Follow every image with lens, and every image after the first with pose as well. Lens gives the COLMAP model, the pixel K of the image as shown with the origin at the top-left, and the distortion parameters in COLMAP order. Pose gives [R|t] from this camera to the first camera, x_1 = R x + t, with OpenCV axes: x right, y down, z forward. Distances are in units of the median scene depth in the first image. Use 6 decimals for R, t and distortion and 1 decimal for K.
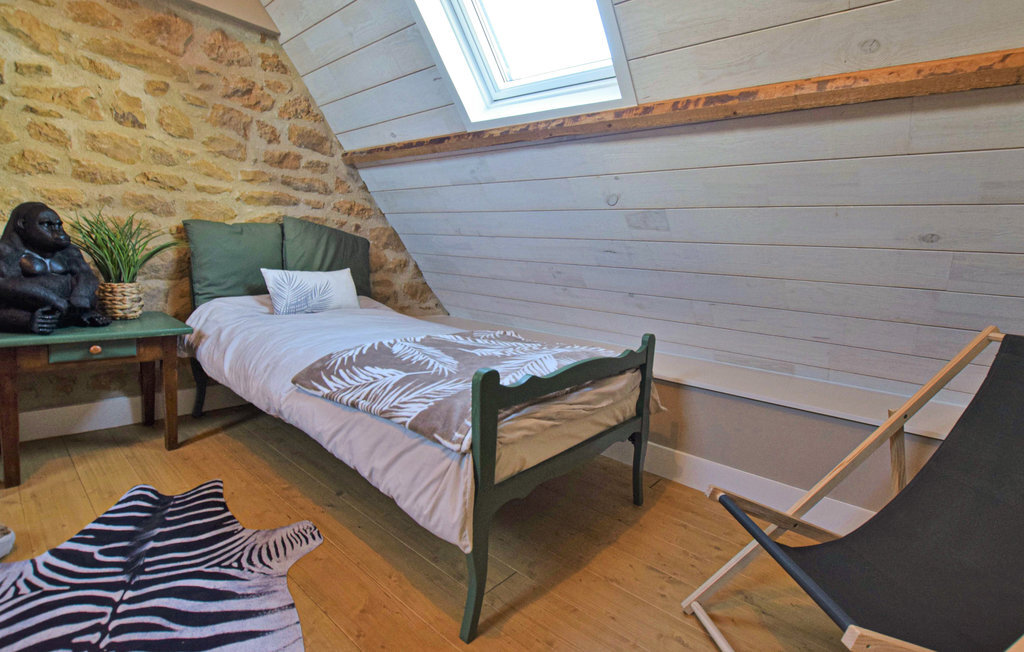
lens RADIAL K [[465.2, 0, 509.7], [0, 465.2, 316.3], [0, 0, 1]] dist [-0.033372, 0.004608]
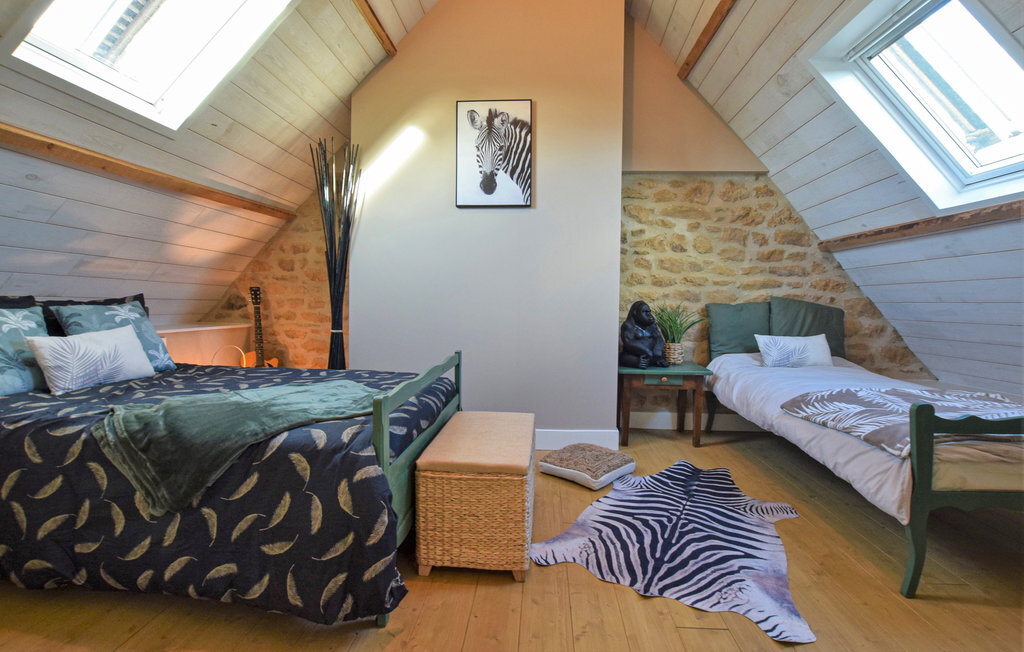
lens RADIAL K [[465.2, 0, 509.7], [0, 465.2, 316.3], [0, 0, 1]] dist [-0.033372, 0.004608]
pose [[0.589780, -0.034750, -0.806816, 0.193070], [-0.075776, 0.992284, -0.098131, 0.044039], [0.804001, 0.119013, 0.582596, -0.517993]]
